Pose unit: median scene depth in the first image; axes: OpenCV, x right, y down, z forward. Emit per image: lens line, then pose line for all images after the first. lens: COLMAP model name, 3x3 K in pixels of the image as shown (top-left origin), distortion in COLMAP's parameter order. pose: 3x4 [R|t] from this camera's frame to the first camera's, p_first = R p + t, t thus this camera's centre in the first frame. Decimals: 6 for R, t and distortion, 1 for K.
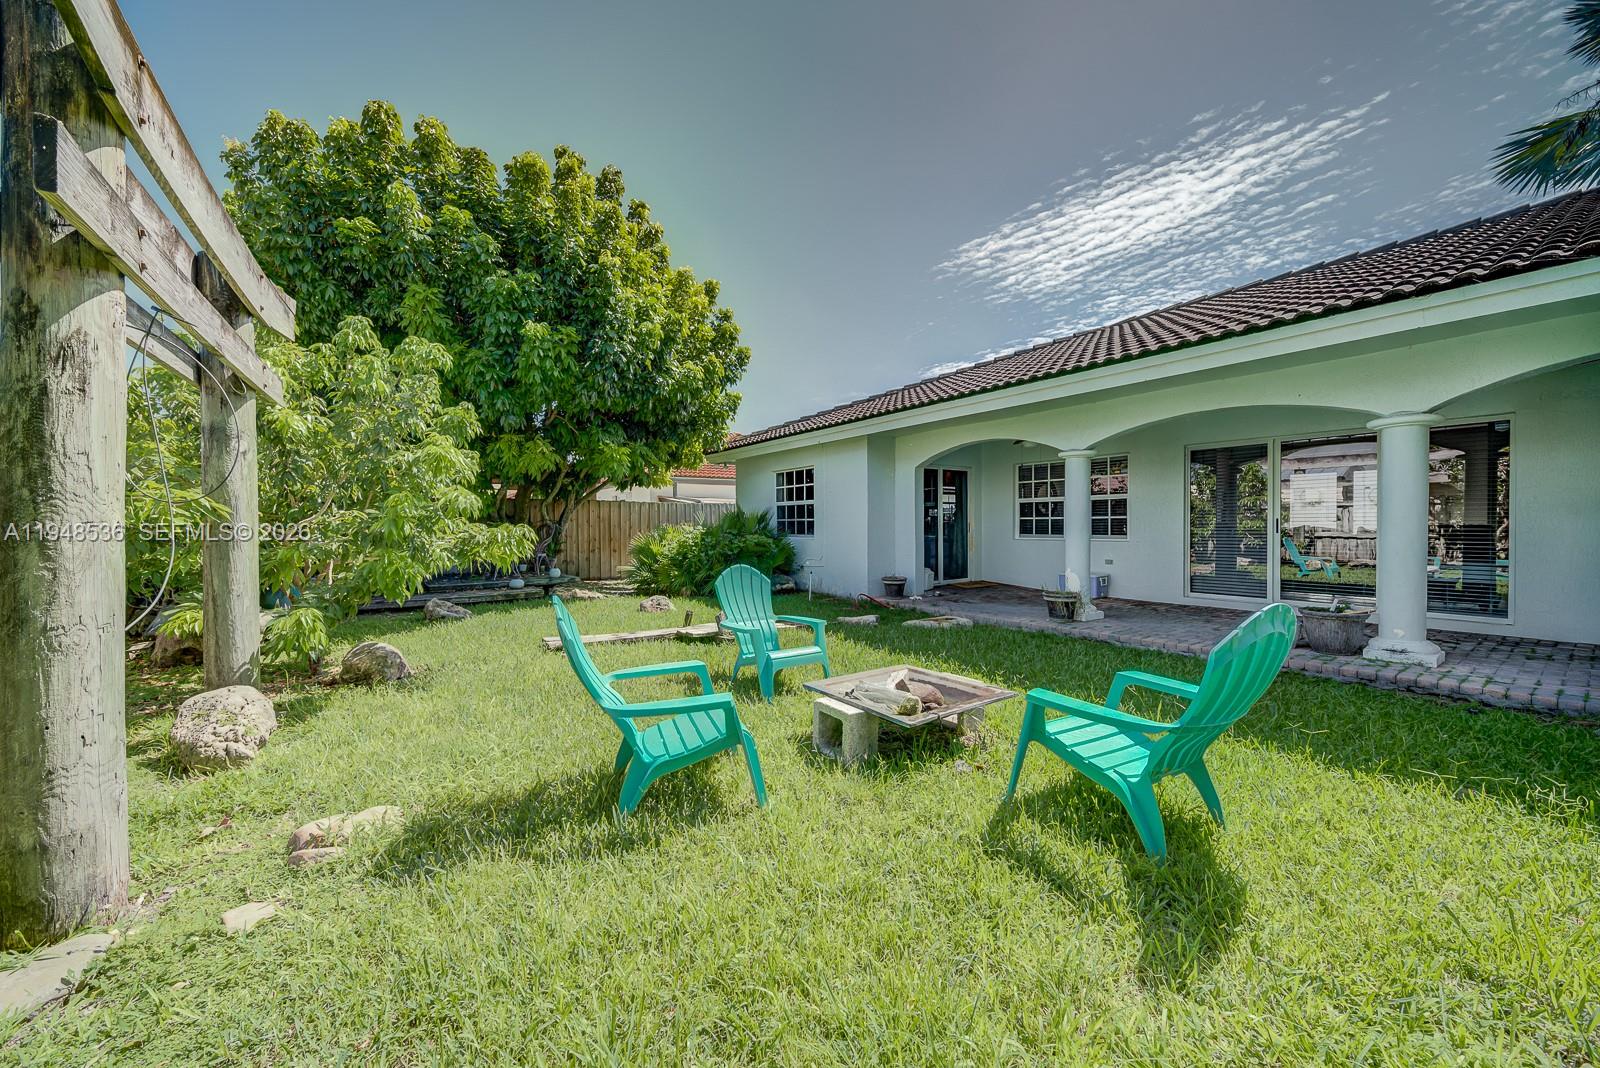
lens RADIAL K [[664.5, 0, 794.1], [0, 664.5, 530.6], [0, 0, 1]] dist [0.007664, 0.000626]
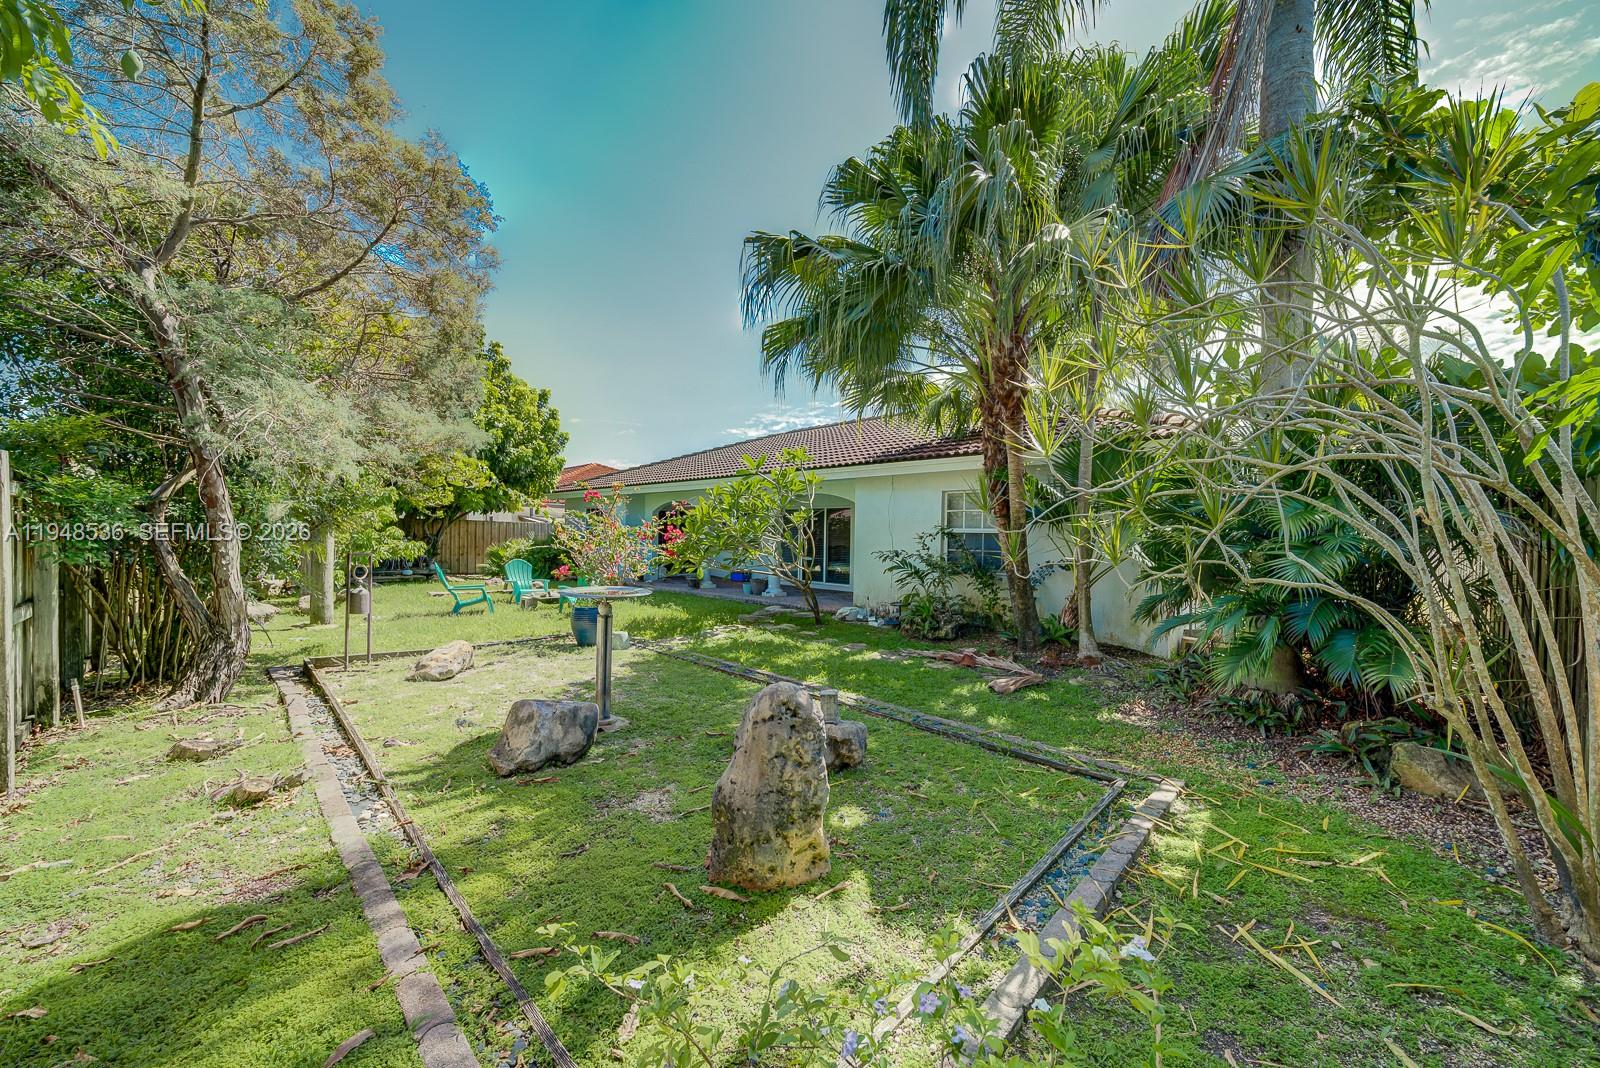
lens RADIAL K [[567.4, 0, 808.1], [0, 567.4, 544.0], [0, 0, 1]] dist [-0.001679, -0.000401]
pose [[0.971298, 0.019089, 0.237098, 0.212543], [-0.019369, 0.999812, -0.001147, -0.010496], [-0.237075, -0.003478, 0.971485, -0.596273]]
